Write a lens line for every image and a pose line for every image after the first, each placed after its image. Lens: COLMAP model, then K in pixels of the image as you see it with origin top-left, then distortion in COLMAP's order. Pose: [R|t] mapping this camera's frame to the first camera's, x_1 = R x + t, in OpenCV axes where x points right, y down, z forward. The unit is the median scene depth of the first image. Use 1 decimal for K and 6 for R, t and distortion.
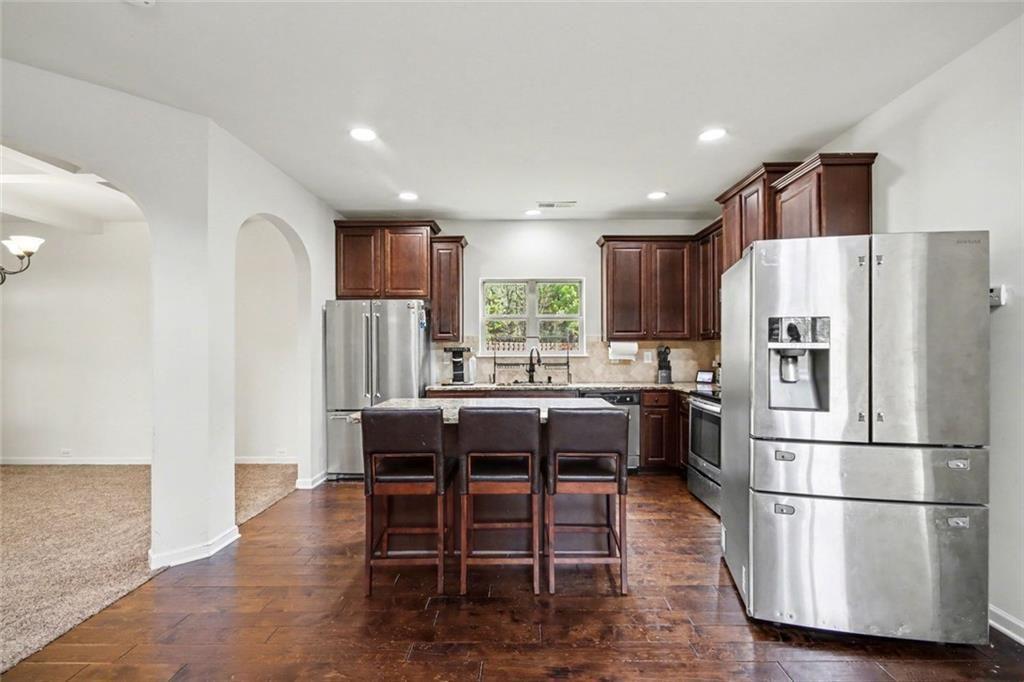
lens RADIAL K [[479.3, 0, 516.5], [0, 479.3, 351.6], [0, 0, 1]] dist [-0.001092, -0.000219]
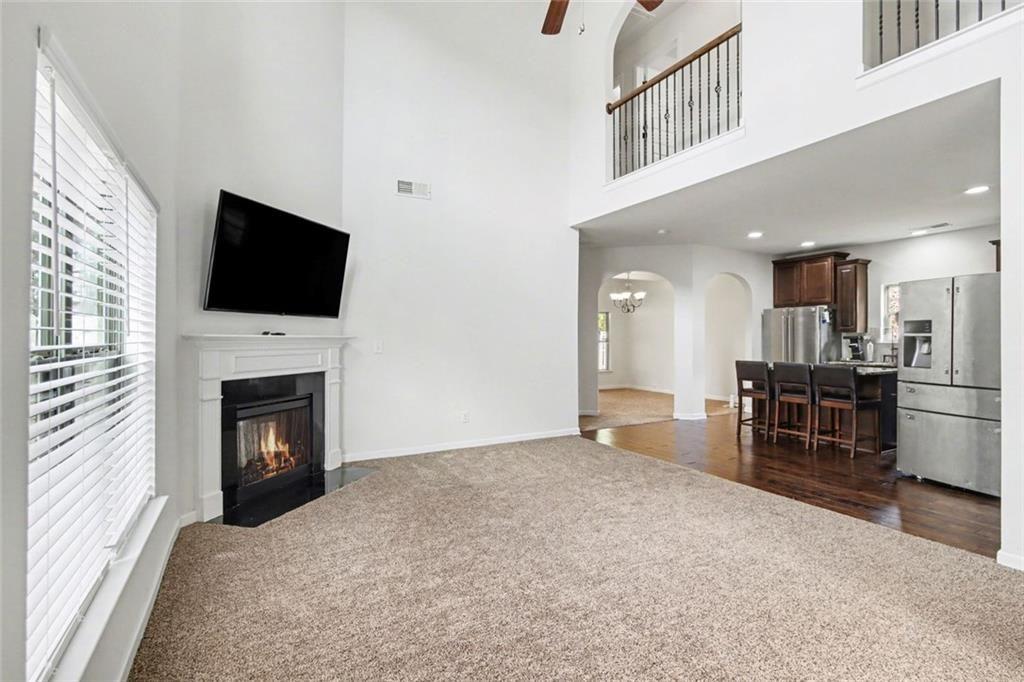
lens RADIAL K [[479.1, 0, 512.6], [0, 479.1, 336.0], [0, 0, 1]] dist [-0.000605, -0.000009]
pose [[0.488599, 0.000578, -0.872508, 0.644487], [-0.003579, 0.999993, -0.001342, -0.003284], [0.872501, 0.003778, 0.488597, -0.622487]]
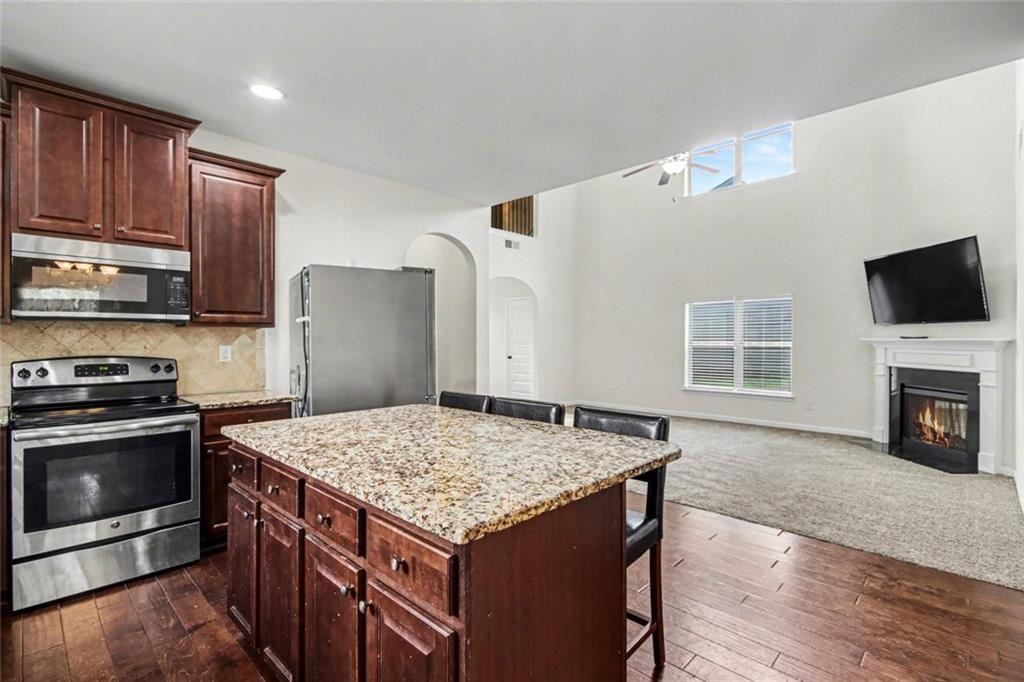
lens RADIAL K [[480.2, 0, 513.7], [0, 480.2, 341.1], [0, 0, 1]] dist [-0.001109, -0.000395]
pose [[-0.720018, 0.002719, 0.693950, -0.330472], [0.004988, 0.999987, 0.001257, -0.005310], [-0.693937, 0.004367, -0.720022, 0.856194]]
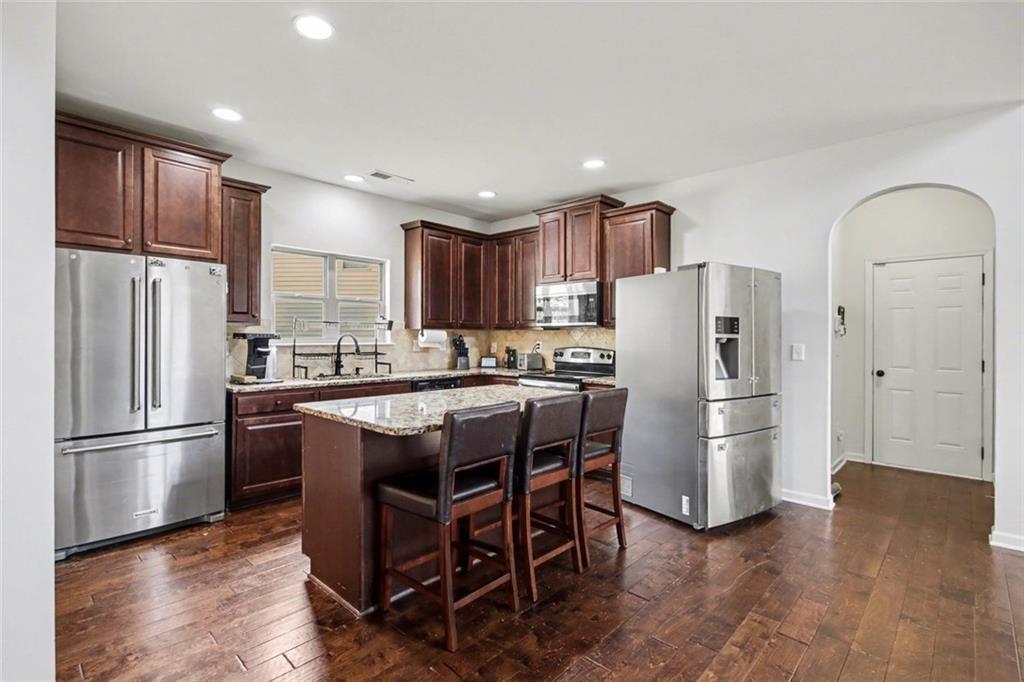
lens RADIAL K [[480.2, 0, 513.7], [0, 480.2, 341.1], [0, 0, 1]] dist [-0.001109, -0.000395]
pose [[0.678042, 0.000393, 0.735023, -0.406420], [-0.002271, 0.999996, 0.001560, 0.001516], [-0.735019, -0.002727, 0.678041, 0.199324]]
